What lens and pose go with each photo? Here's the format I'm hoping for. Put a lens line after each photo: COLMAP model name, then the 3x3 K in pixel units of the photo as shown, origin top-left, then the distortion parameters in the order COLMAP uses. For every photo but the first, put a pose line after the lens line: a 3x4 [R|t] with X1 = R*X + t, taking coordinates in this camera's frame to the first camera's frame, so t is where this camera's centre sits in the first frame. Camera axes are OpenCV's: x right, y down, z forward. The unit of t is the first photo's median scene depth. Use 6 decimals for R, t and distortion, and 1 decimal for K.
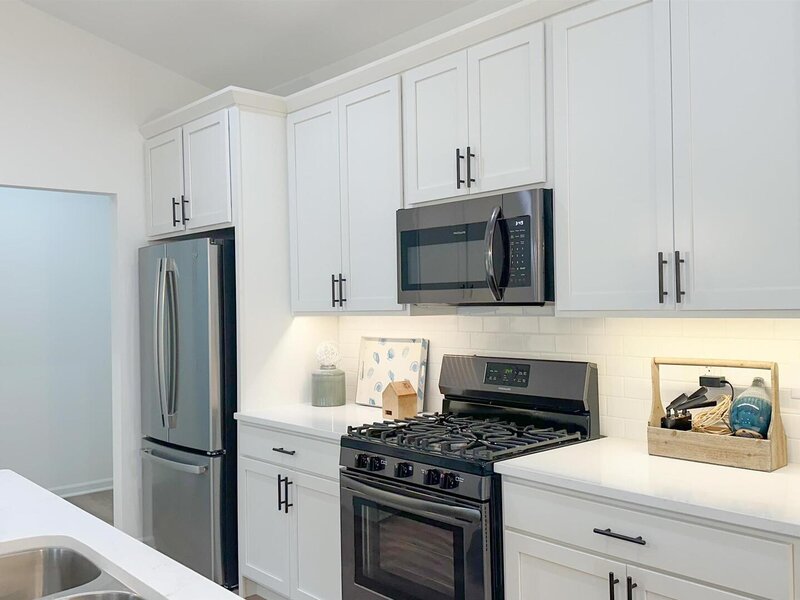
lens RADIAL K [[738.8, 0, 400.0], [0, 738.8, 300.0], [0, 0, 1]] dist [0.178444, -0.361462]
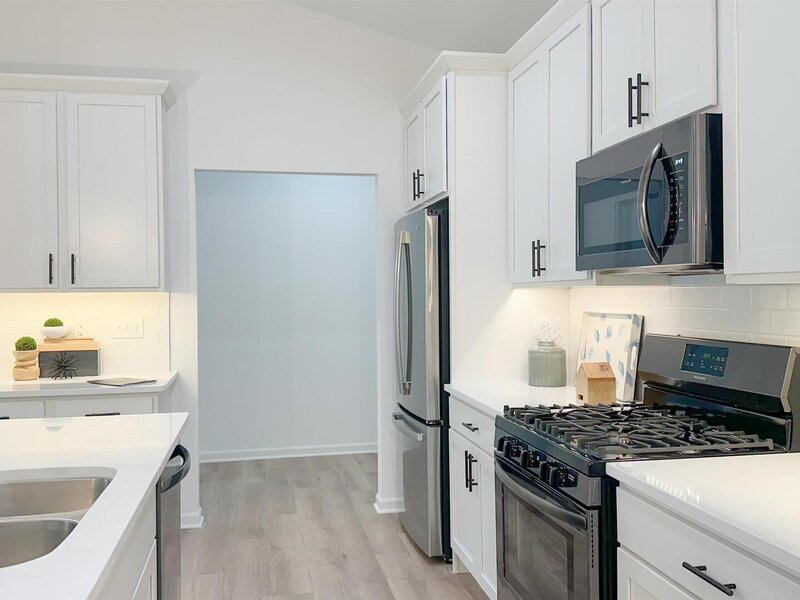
lens RADIAL K [[733.6, 0, 400.0], [0, 733.6, 300.0], [0, 0, 1]] dist [0.184834, -0.395581]
pose [[0.859229, 0.015623, -0.511352, 0.266417], [-0.004598, 0.999729, 0.022818, 0.020333], [0.511570, -0.017255, 0.859068, 0.155578]]
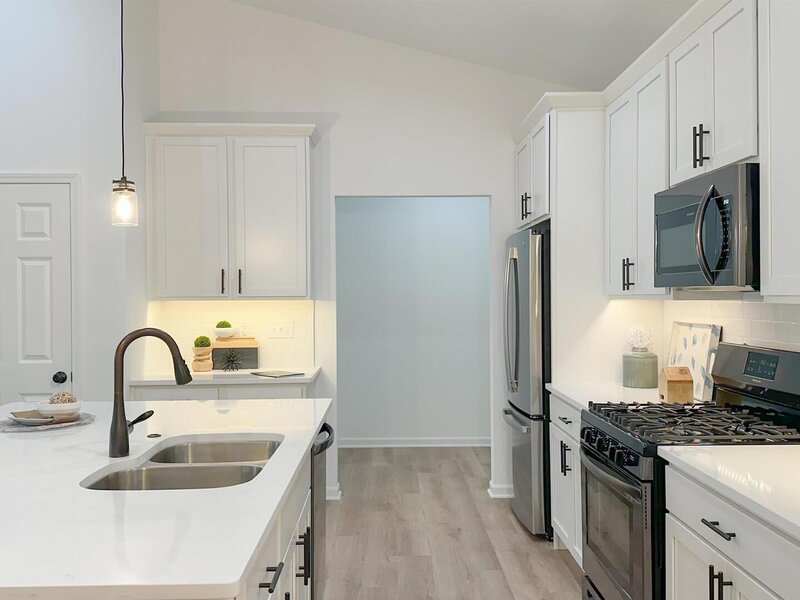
lens RADIAL K [[733.6, 0, 400.0], [0, 733.6, 300.0], [0, 0, 1]] dist [0.184834, -0.395581]
pose [[0.757510, 0.018874, -0.652551, 0.400642], [-0.005469, 0.999730, 0.022567, 0.001176], [0.652801, -0.013526, 0.757409, 0.011789]]
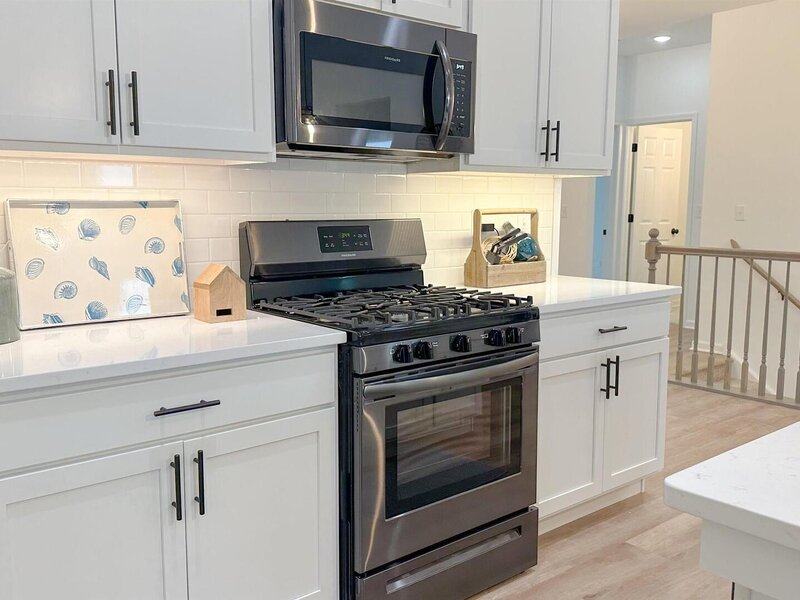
lens RADIAL K [[738.8, 0, 400.0], [0, 738.8, 300.0], [0, 0, 1]] dist [0.178444, -0.361462]
pose [[0.035493, -0.111432, 0.993138, -0.706195], [-0.005603, 0.993726, 0.111699, 0.073182], [-0.999354, -0.009529, 0.034646, 0.891164]]
